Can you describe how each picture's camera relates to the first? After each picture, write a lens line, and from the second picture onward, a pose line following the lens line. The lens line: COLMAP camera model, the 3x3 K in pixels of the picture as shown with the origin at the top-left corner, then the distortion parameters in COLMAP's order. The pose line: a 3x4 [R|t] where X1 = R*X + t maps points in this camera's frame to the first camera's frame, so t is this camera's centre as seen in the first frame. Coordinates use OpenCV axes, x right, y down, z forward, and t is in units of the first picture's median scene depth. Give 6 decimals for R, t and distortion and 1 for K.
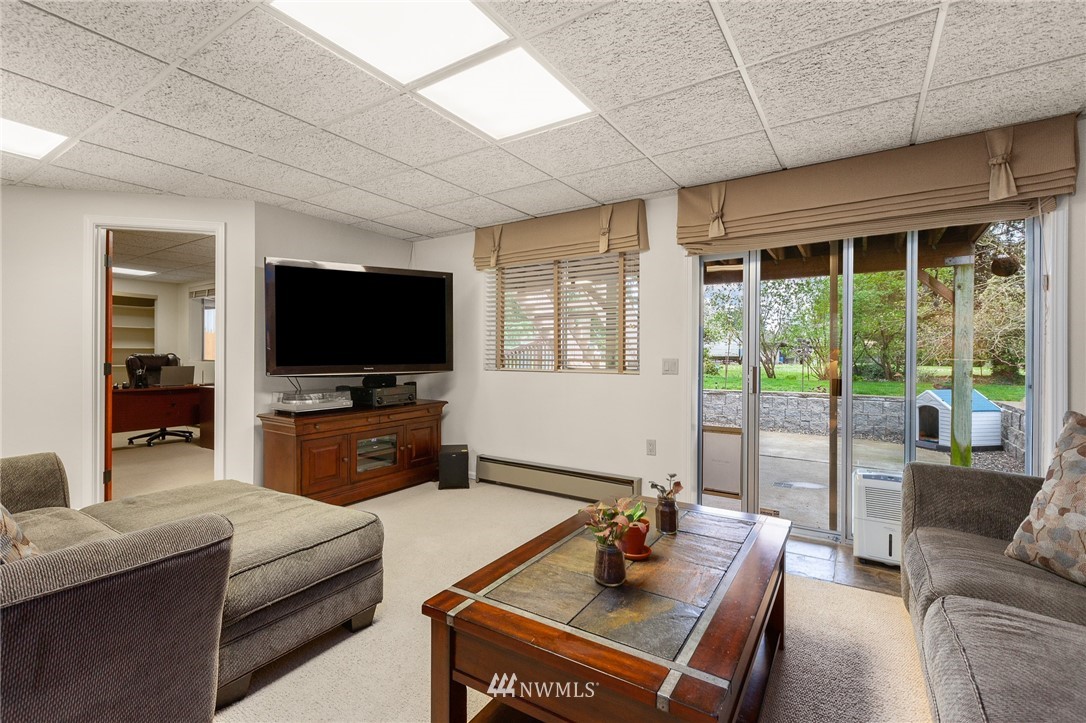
lens RADIAL K [[481.1, 0, 537.5], [0, 481.1, 360.0], [0, 0, 1]] dist [0.002930, -0.003254]
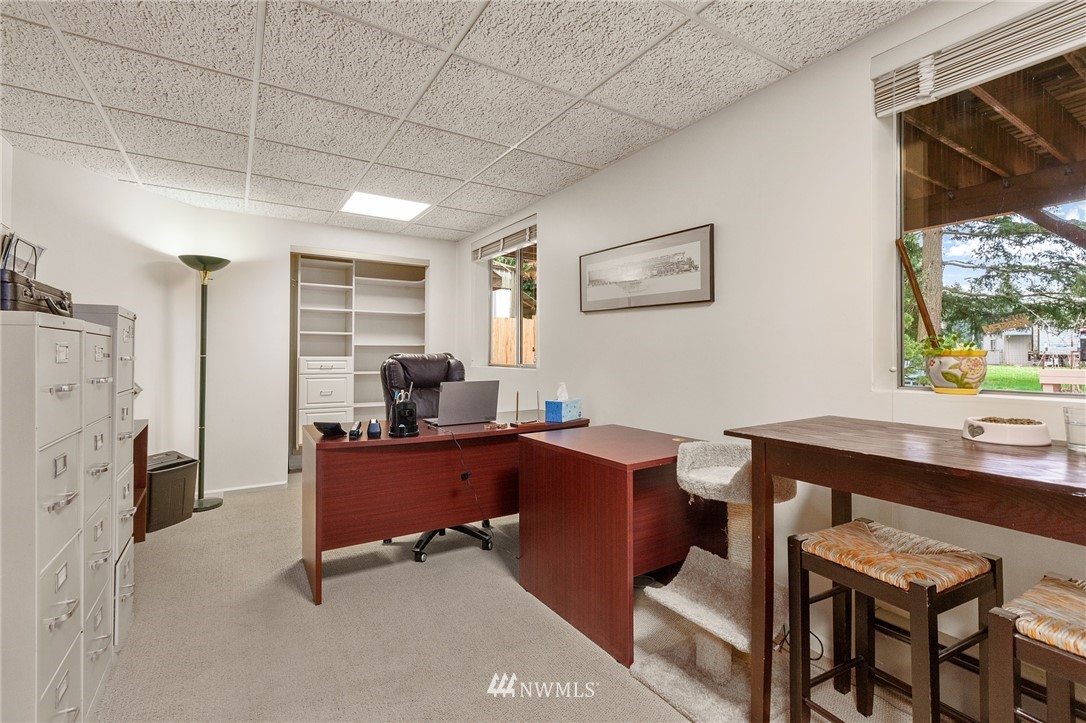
lens RADIAL K [[481.1, 0, 537.5], [0, 481.1, 360.0], [0, 0, 1]] dist [0.002930, -0.003254]
pose [[0.907910, 0.003826, -0.419148, -0.418452], [-0.003114, 0.999992, 0.002382, -0.007402], [0.419154, -0.000858, 0.907915, 0.516078]]
